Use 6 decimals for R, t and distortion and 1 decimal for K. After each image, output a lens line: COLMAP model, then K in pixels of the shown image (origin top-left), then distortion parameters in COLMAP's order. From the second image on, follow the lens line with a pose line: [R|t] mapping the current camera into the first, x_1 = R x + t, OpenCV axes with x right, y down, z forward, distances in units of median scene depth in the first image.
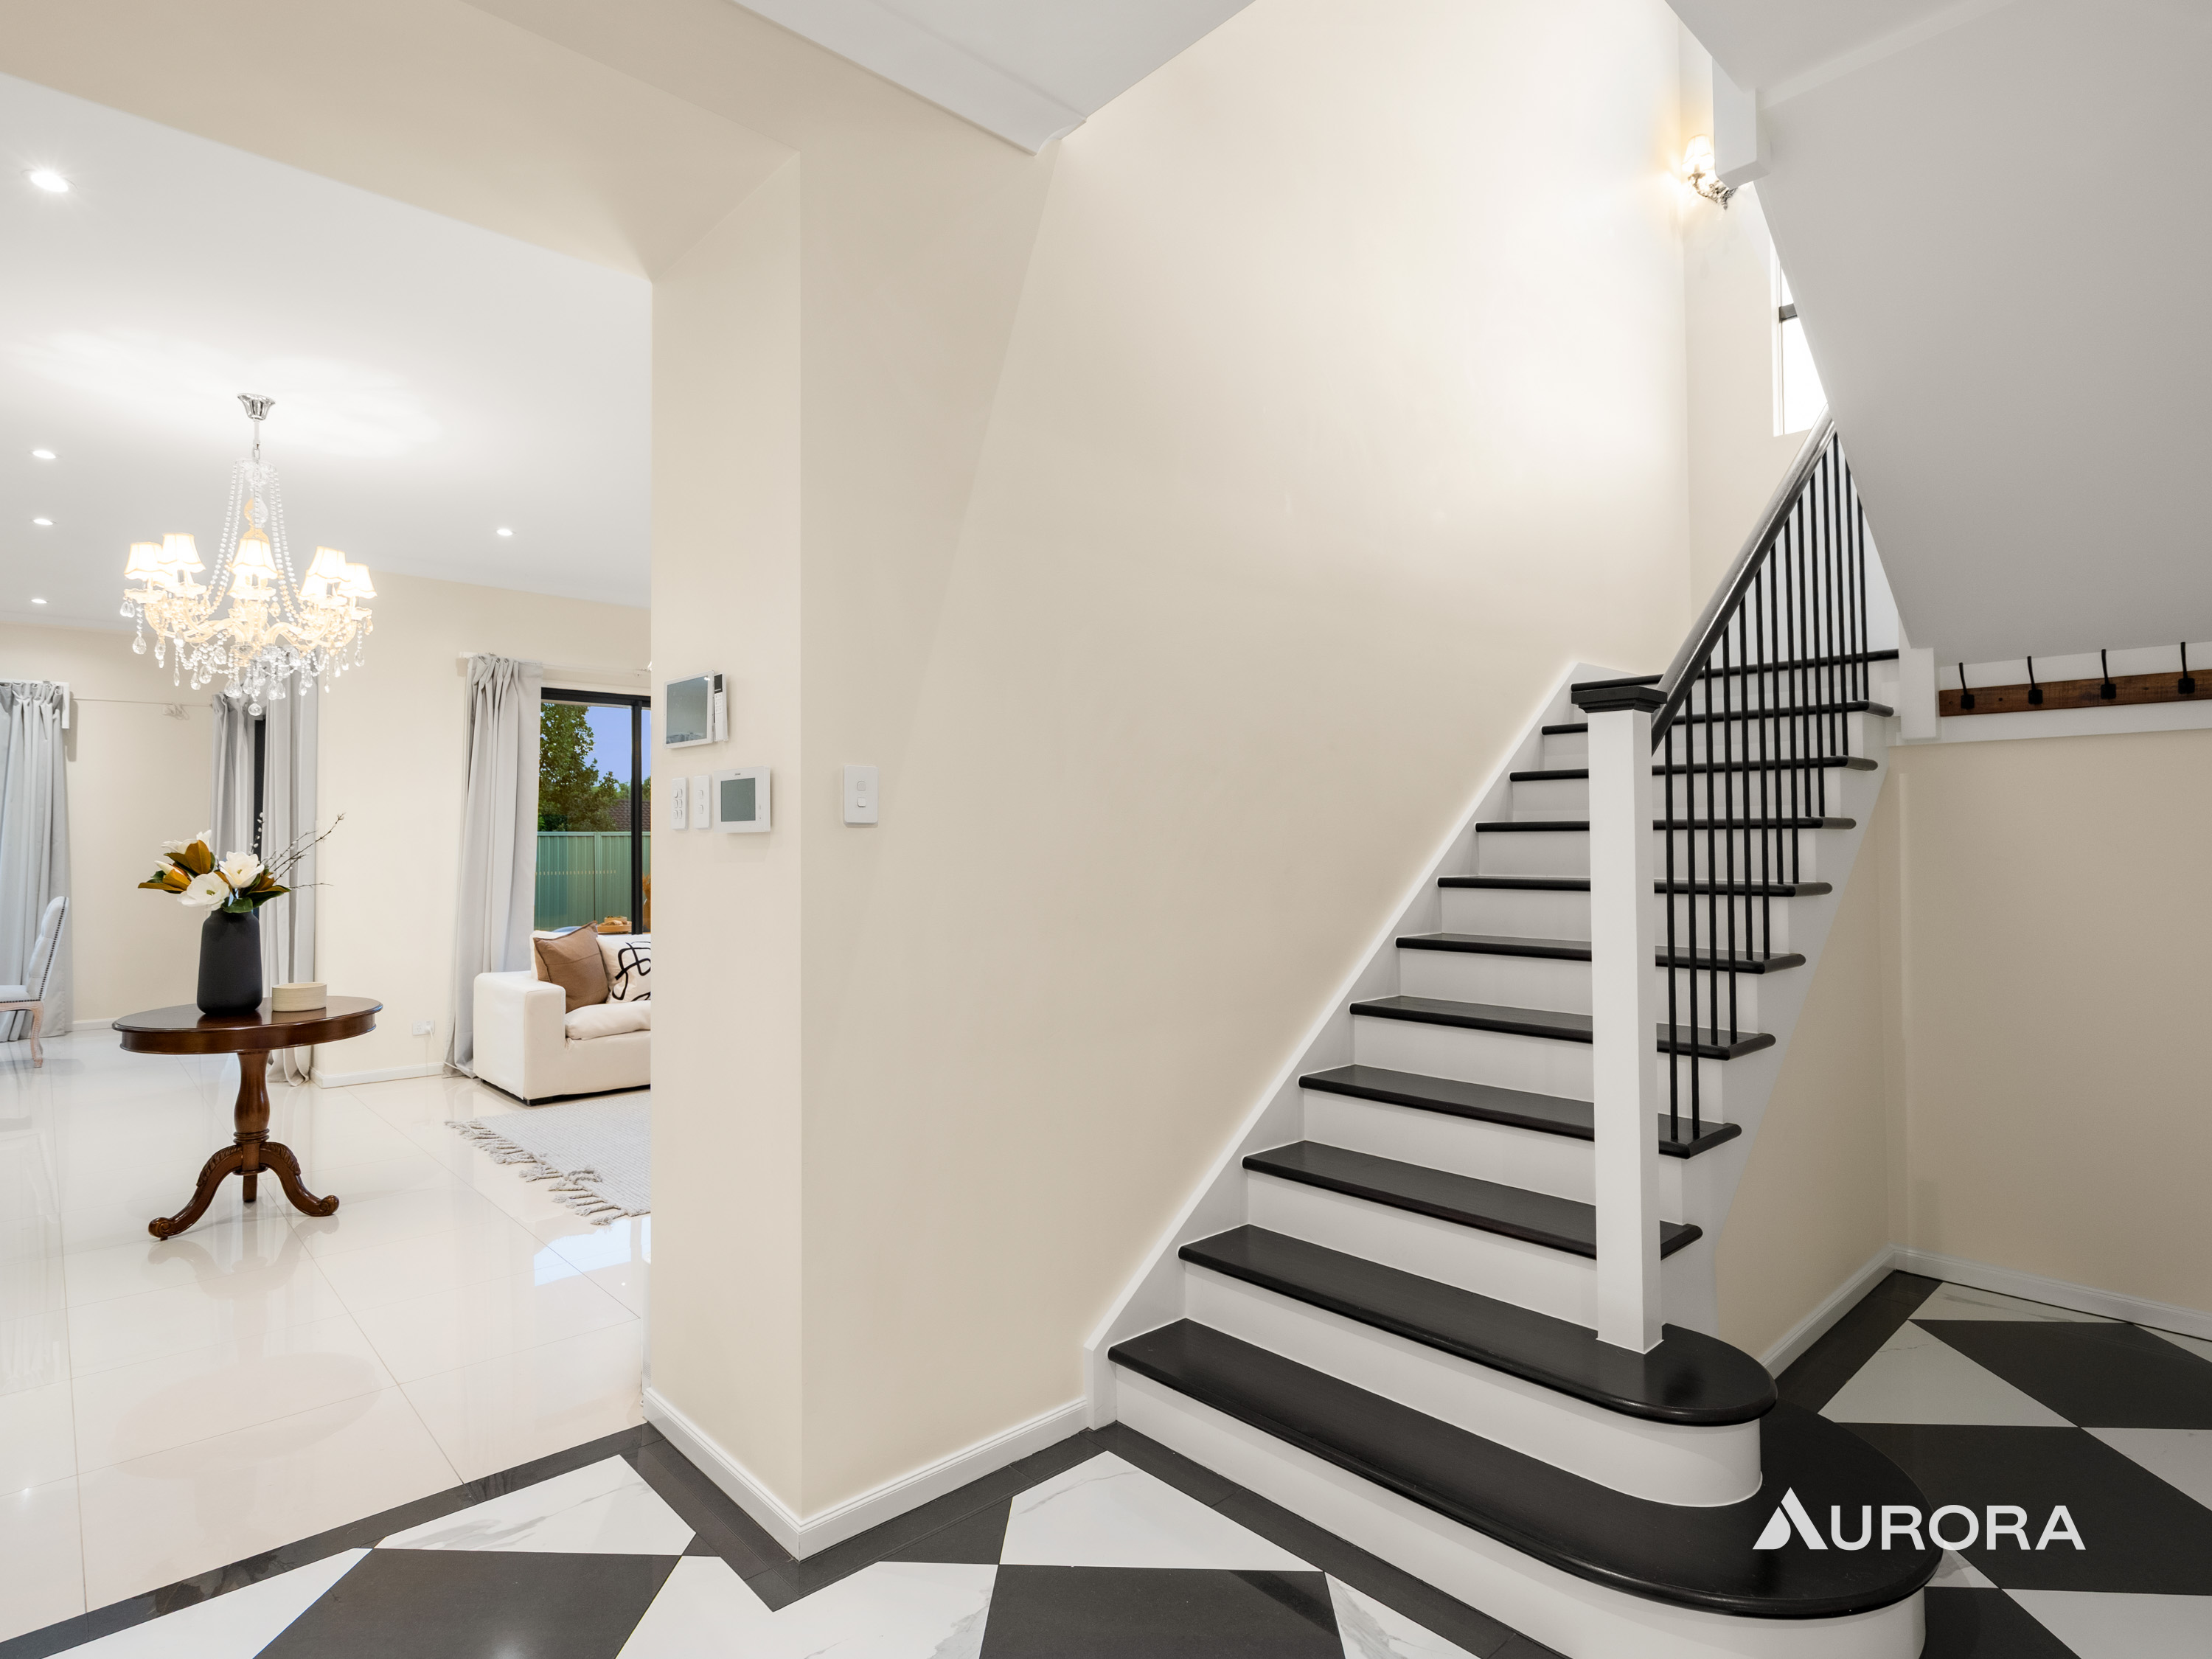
lens RADIAL K [[1120.7, 0, 1107.0], [0, 1120.7, 823.8], [0, 0, 1]] dist [0.001698, 0.001097]
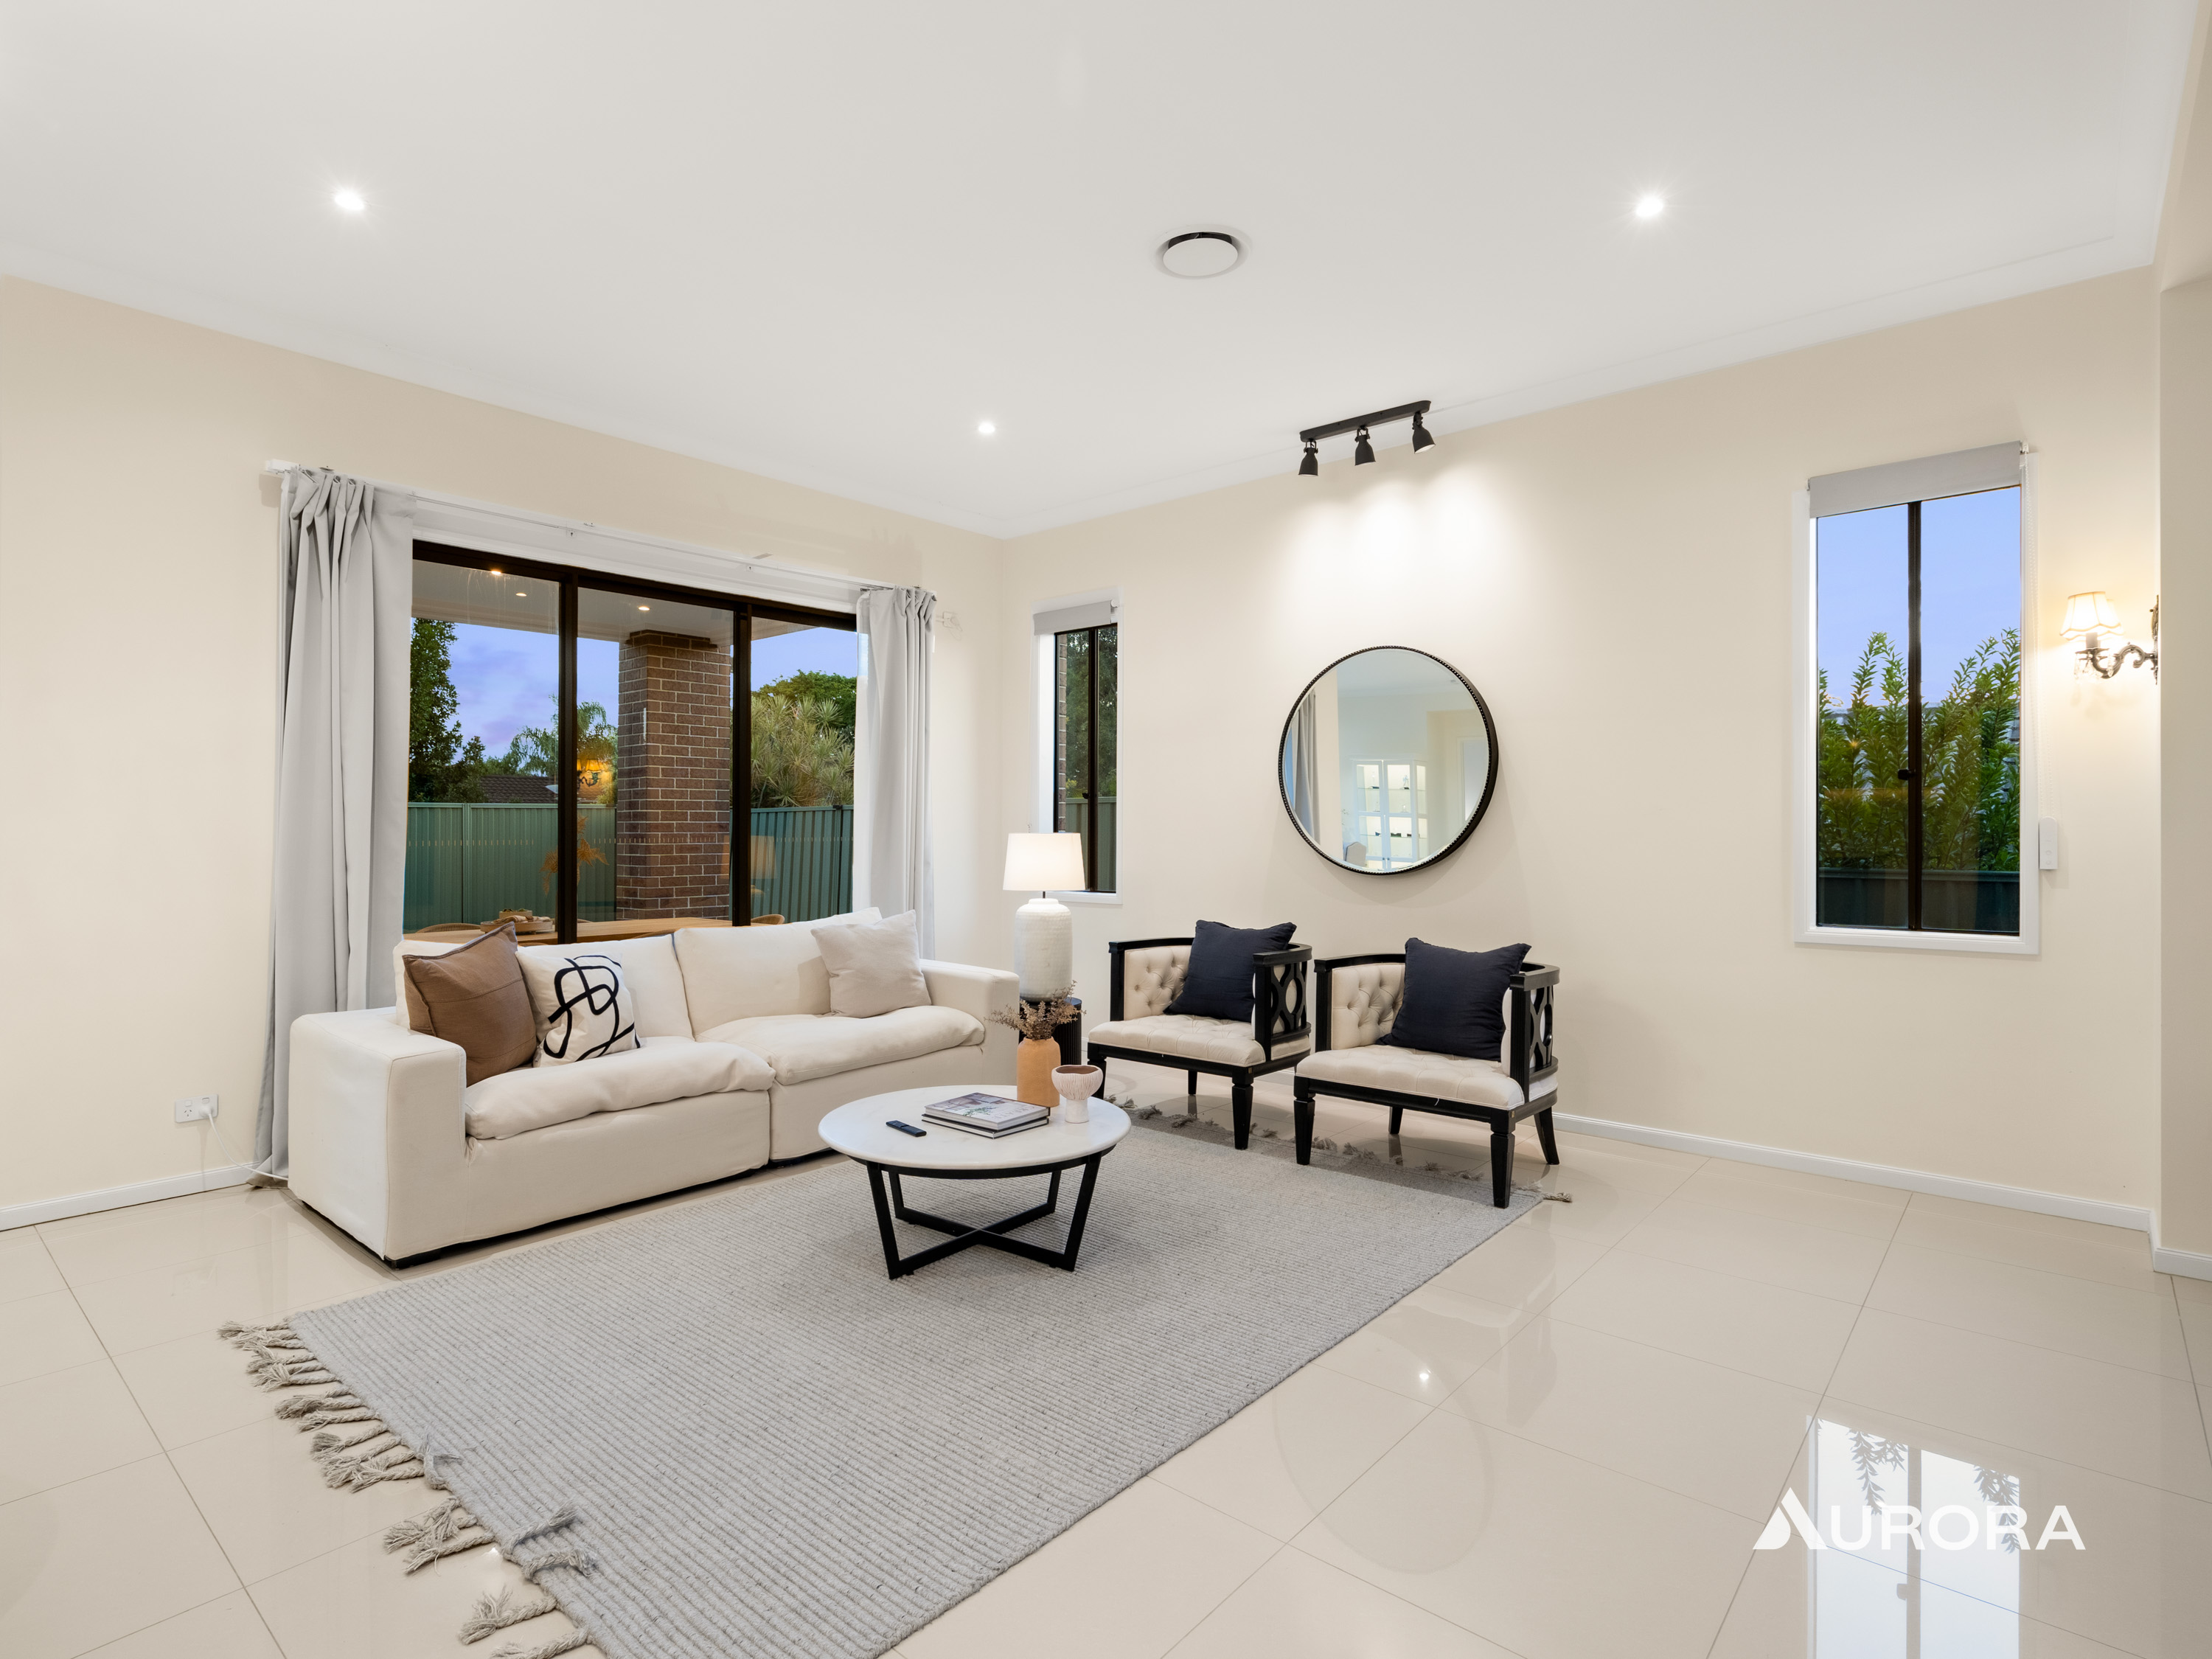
lens RADIAL K [[1120.7, 0, 1101.9], [0, 1120.7, 813.0], [0, 0, 1]] dist [0.001698, 0.001097]
pose [[0.994966, 0.005460, 0.100066, -0.209999], [-0.005785, 0.999979, 0.002958, 0.026390], [-0.100047, -0.003522, 0.994976, 0.388713]]
